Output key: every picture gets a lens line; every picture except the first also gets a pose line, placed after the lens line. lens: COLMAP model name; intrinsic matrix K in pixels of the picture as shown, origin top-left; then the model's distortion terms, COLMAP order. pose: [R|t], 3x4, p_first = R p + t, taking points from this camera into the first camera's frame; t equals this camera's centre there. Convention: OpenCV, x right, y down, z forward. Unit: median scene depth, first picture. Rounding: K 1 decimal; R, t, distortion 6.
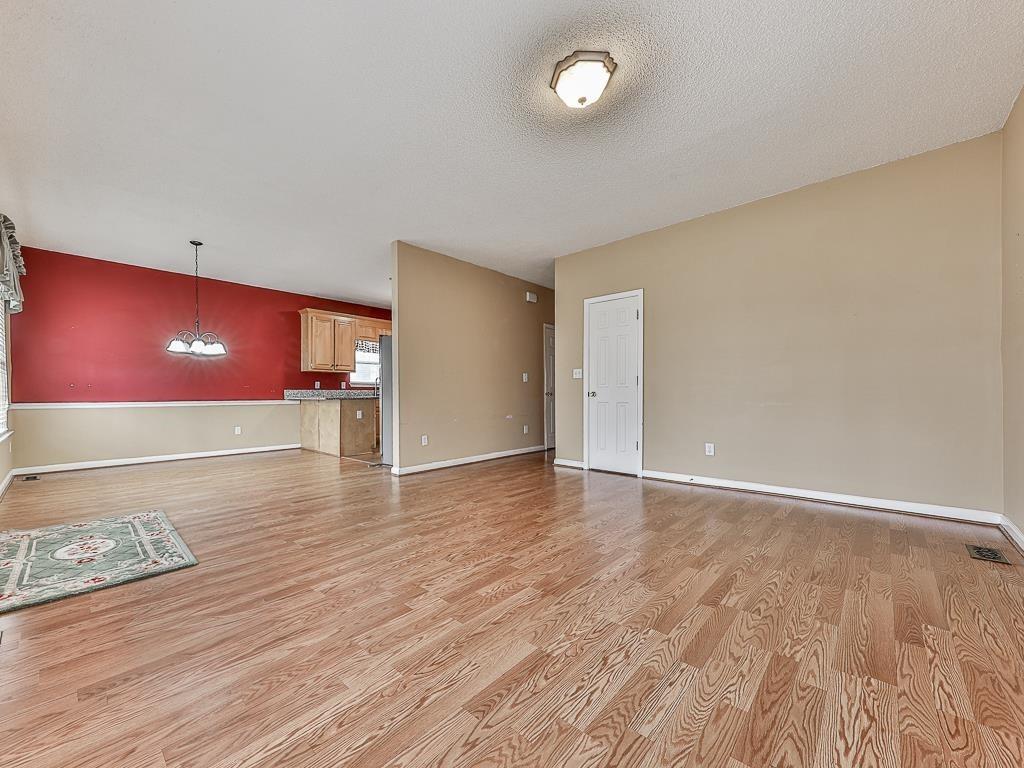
lens RADIAL K [[404.6, 0, 482.8], [0, 404.6, 387.8], [0, 0, 1]] dist [0.000317, 0.000062]
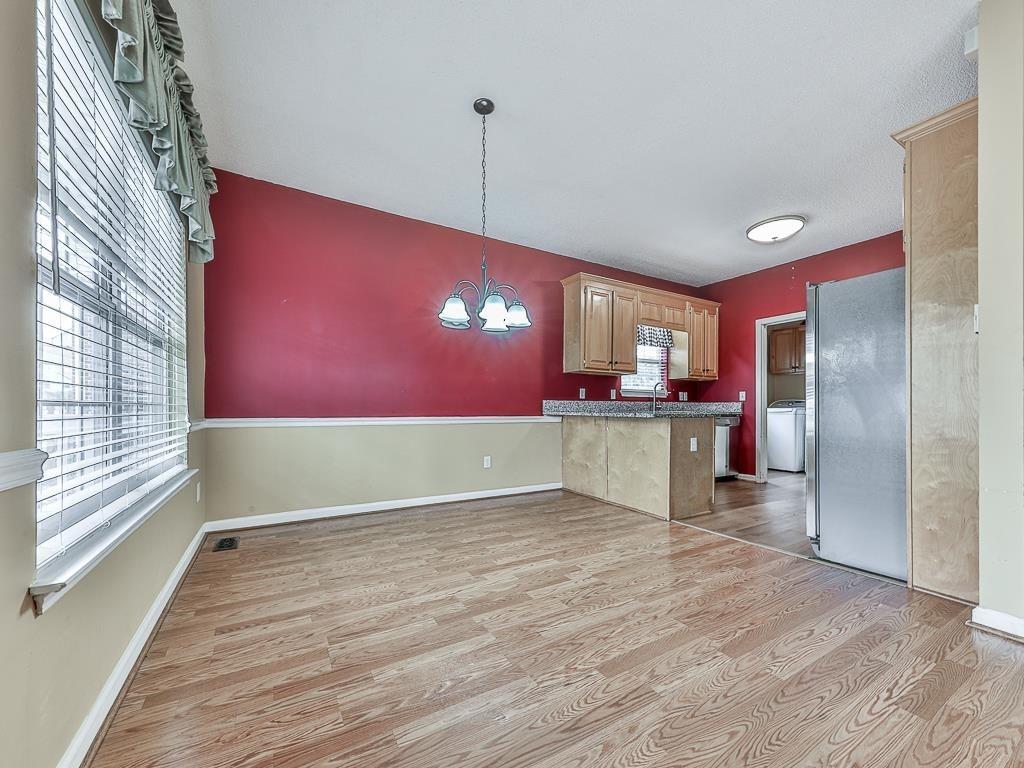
lens RADIAL K [[410.1, 0, 512.1], [0, 410.1, 403.6], [0, 0, 1]] dist [0.001273, 0.000100]
pose [[0.965255, 0.007860, -0.261190, -0.501702], [-0.006245, 0.999956, 0.007012, 0.008535], [0.261234, -0.005137, 0.965262, 0.478182]]
